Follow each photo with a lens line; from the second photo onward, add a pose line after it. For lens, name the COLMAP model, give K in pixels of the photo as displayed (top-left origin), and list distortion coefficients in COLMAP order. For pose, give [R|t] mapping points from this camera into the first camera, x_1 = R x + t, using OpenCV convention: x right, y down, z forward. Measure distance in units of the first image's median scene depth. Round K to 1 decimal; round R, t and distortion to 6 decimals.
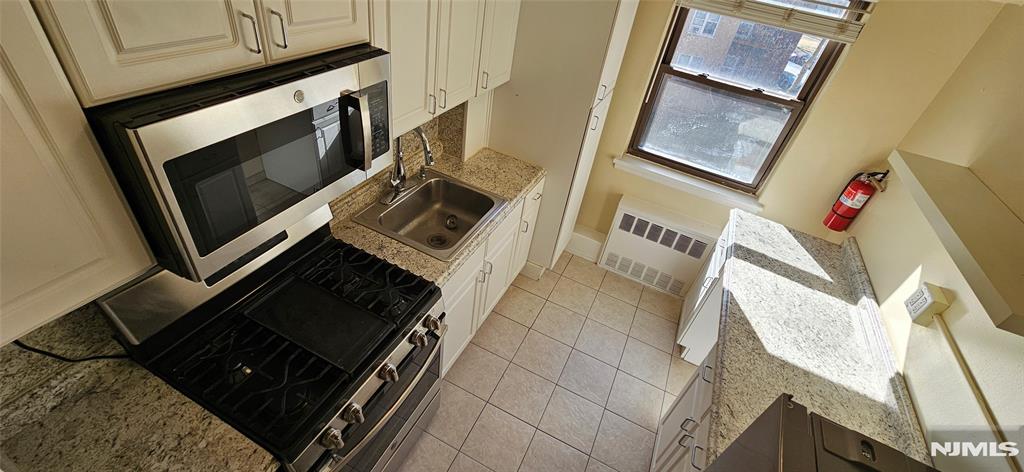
lens RADIAL K [[423.2, 0, 512.0], [0, 423.2, 236.0], [0, 0, 1]] dist [-0.001060, -0.000155]
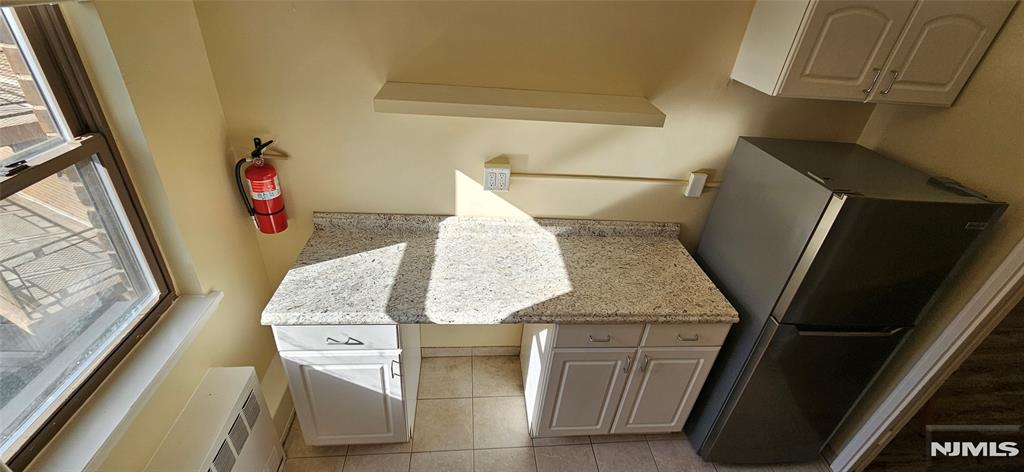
lens RADIAL K [[423.2, 0, 512.0], [0, 423.2, 236.0], [0, 0, 1]] dist [-0.001060, -0.000155]
pose [[-0.503273, -0.598483, 0.623325, 0.067481], [0.403604, 0.475020, 0.781959, -0.462596], [-0.764081, 0.645115, 0.002485, 0.721988]]
